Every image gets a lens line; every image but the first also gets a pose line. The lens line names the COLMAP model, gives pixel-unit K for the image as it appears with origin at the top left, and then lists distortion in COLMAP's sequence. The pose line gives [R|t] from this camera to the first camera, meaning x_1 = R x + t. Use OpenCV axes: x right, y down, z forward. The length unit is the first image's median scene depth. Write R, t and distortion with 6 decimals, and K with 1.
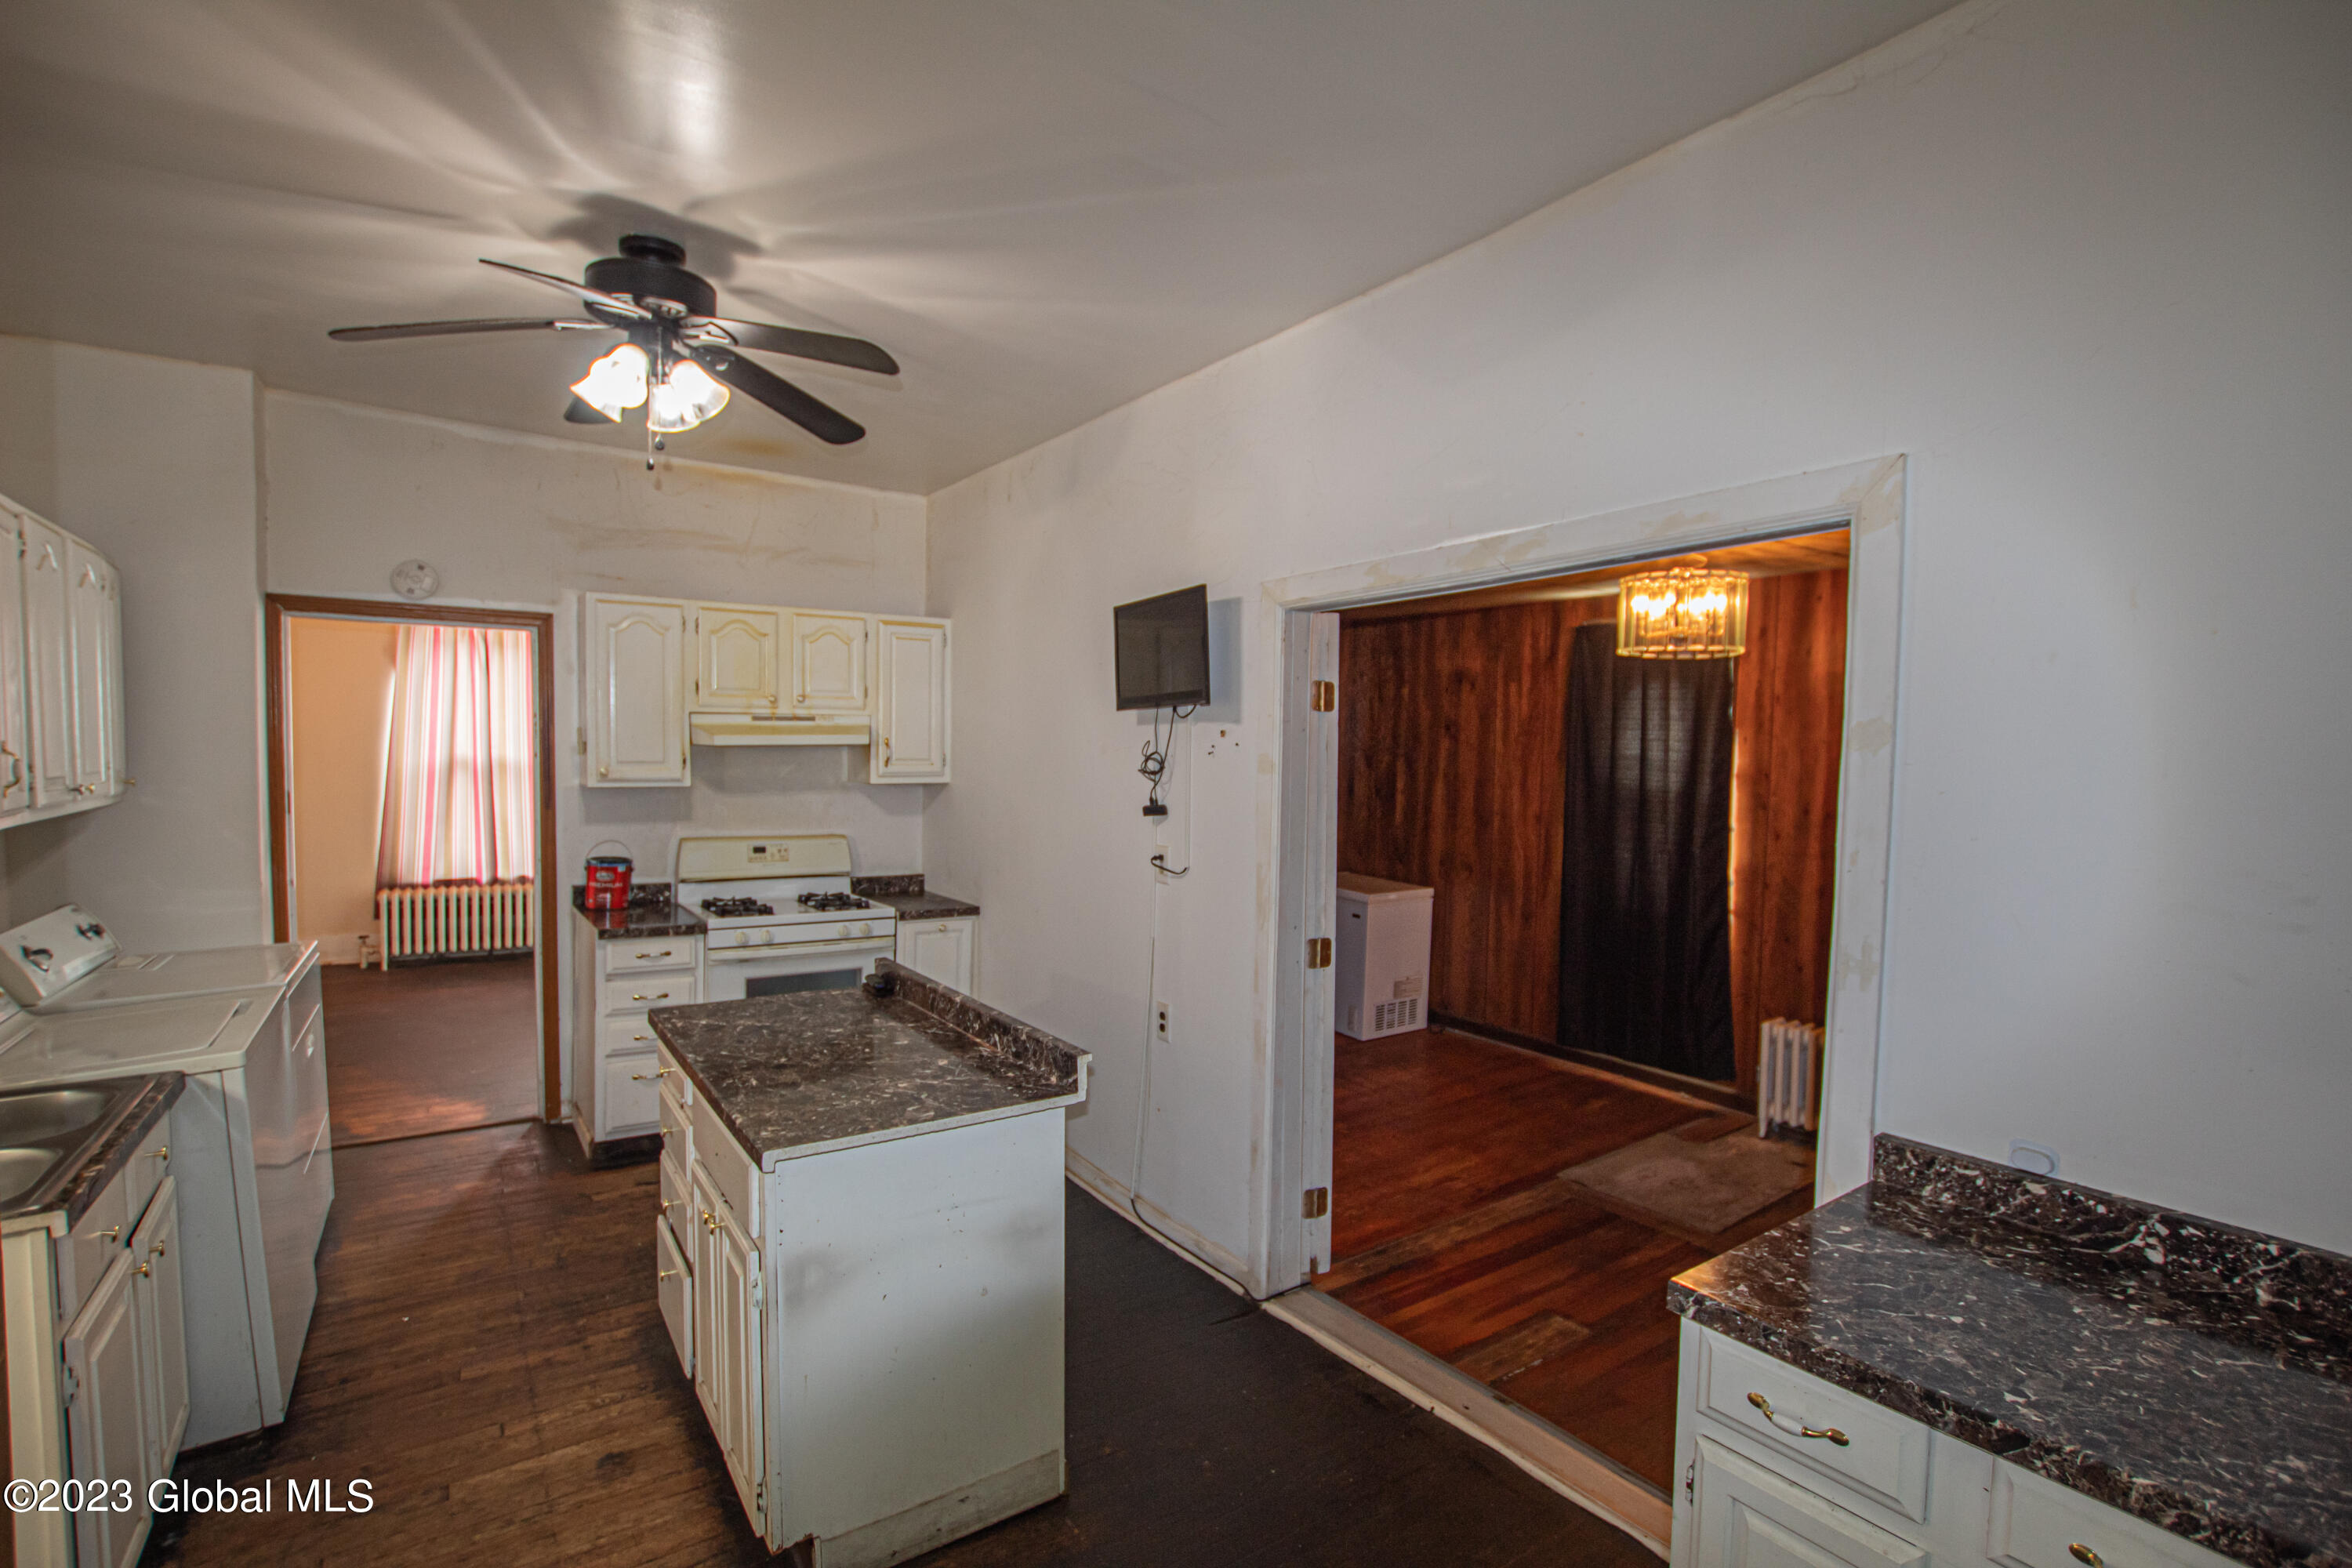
lens RADIAL K [[1087.6, 0, 1175.1], [0, 1087.6, 792.7], [0, 0, 1]] dist [-0.031691, 0.005502]
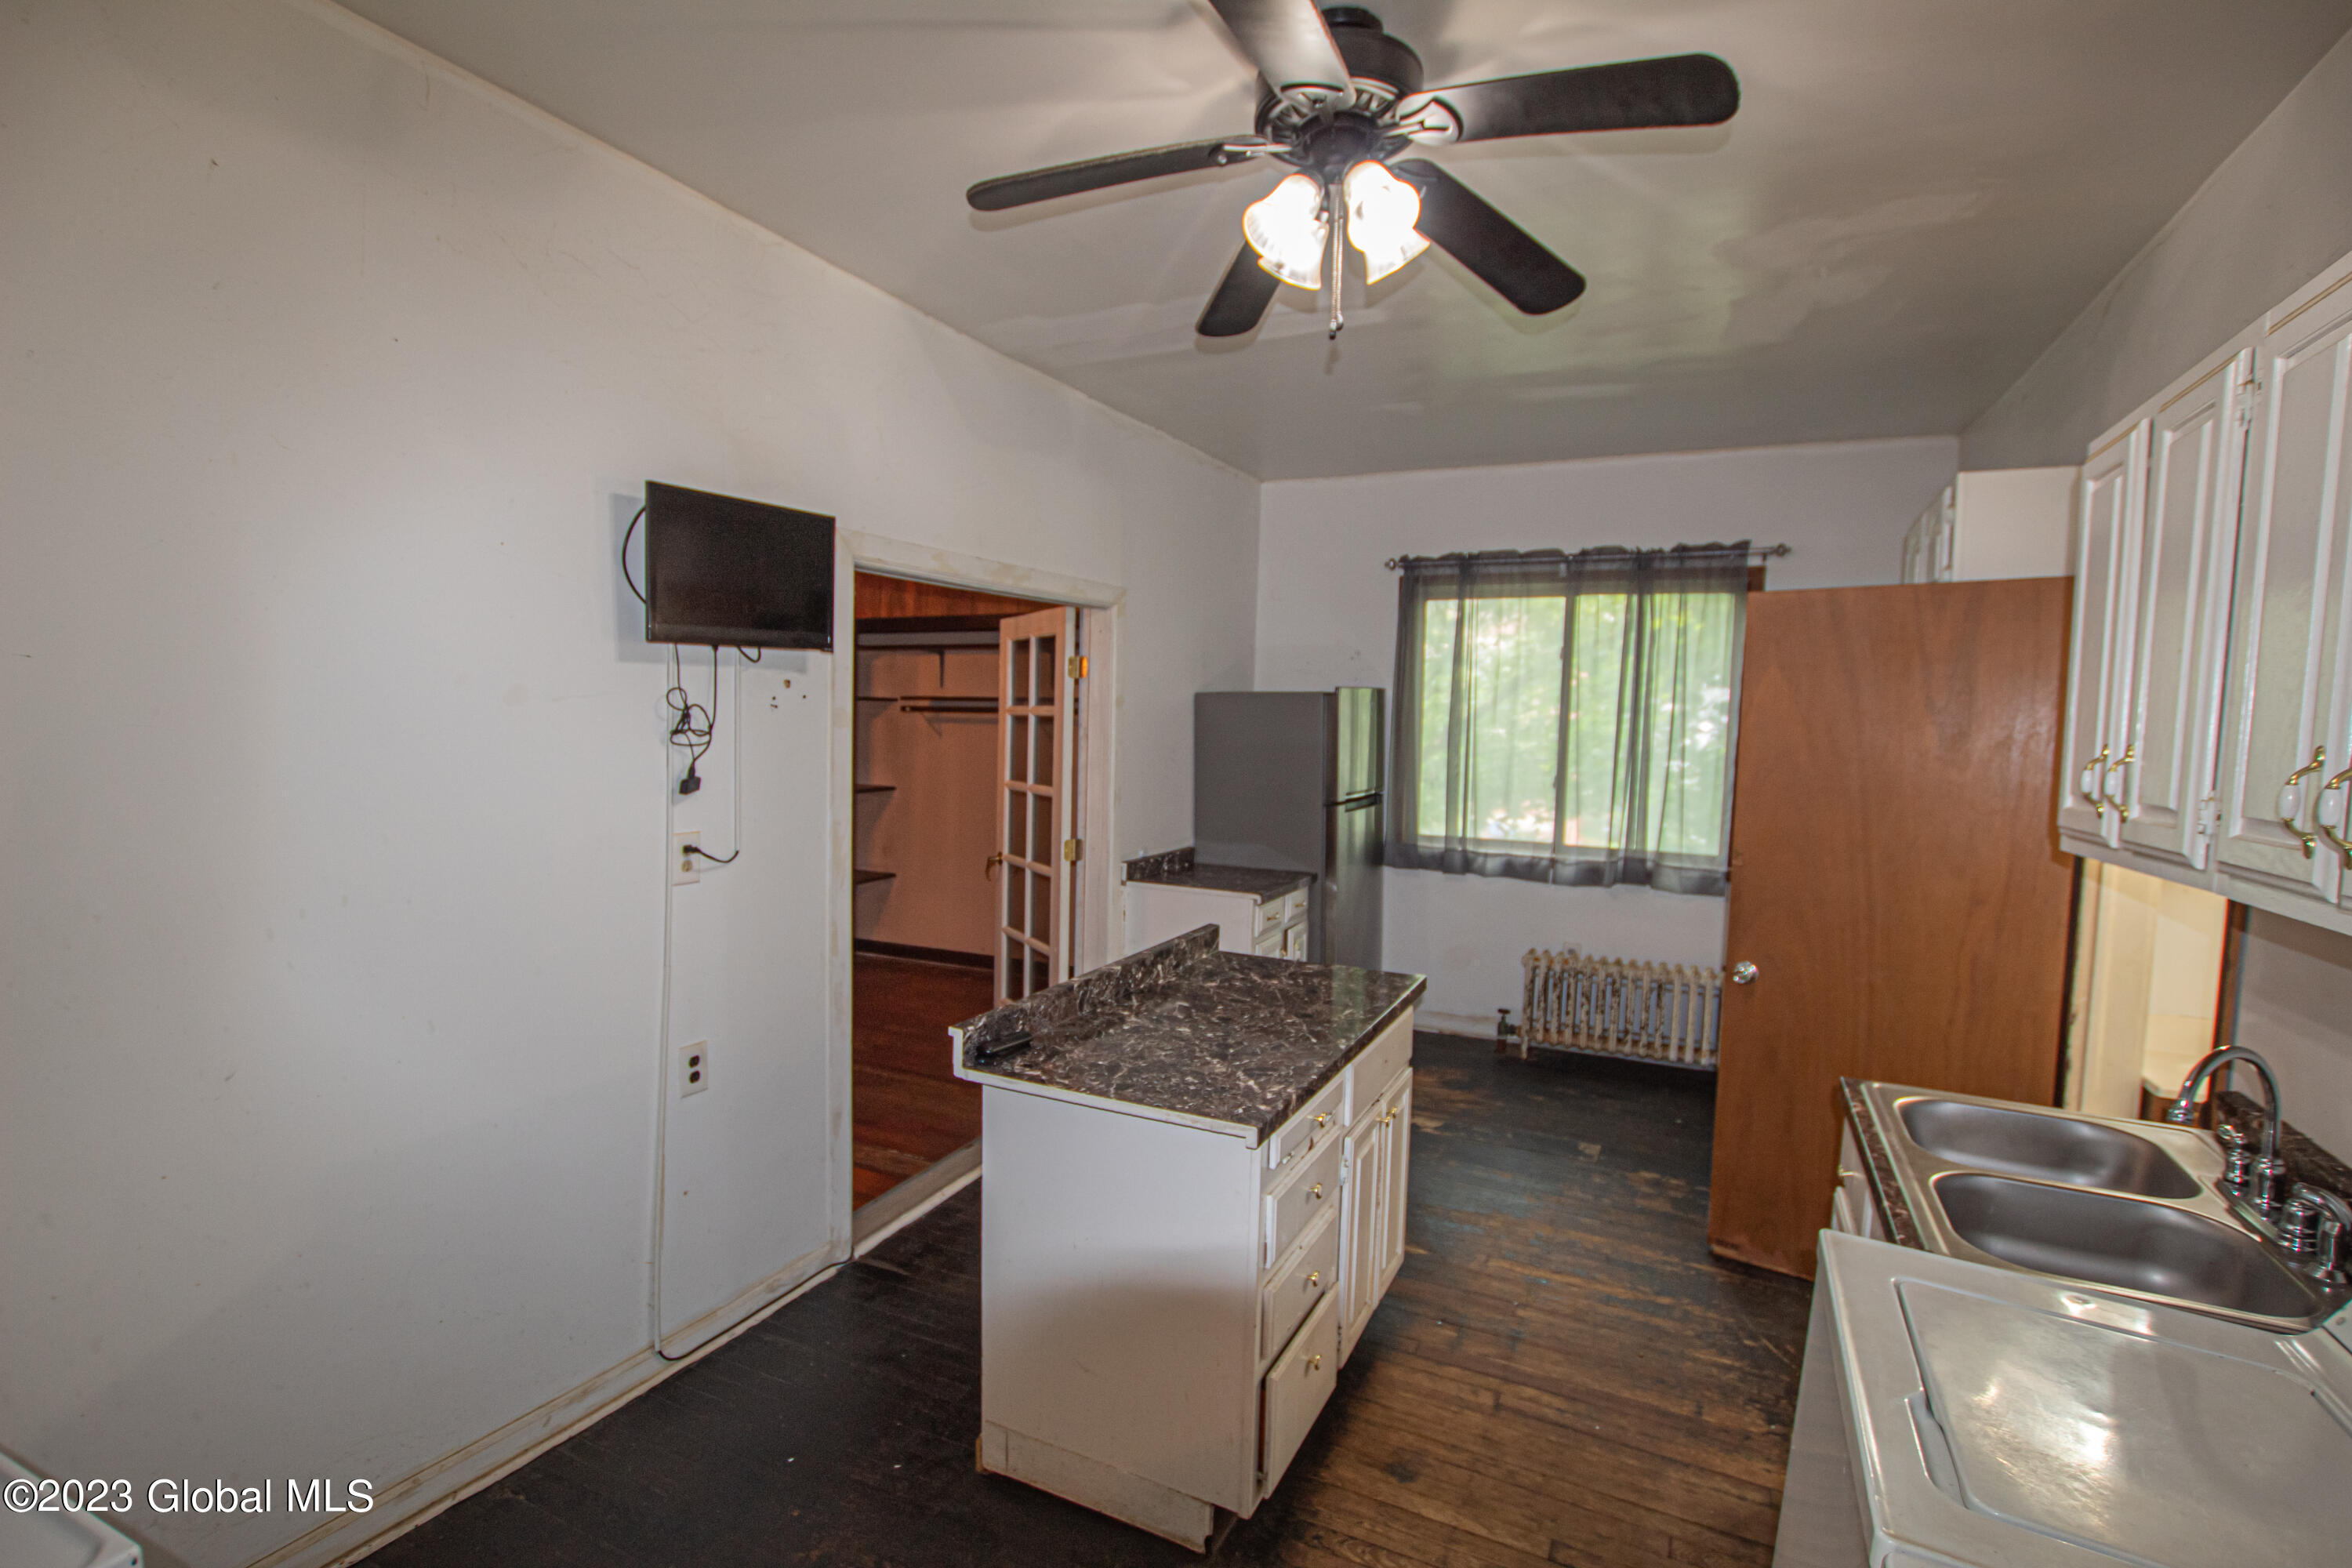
lens RADIAL K [[1087.6, 0, 1190.5], [0, 1087.6, 793.6], [0, 0, 1]] dist [-0.031691, 0.005502]
pose [[-0.500657, -0.086200, 0.861343, -0.867909], [0.003188, 0.994839, 0.101413, -0.053511], [-0.865640, 0.053519, -0.497798, 1.159112]]
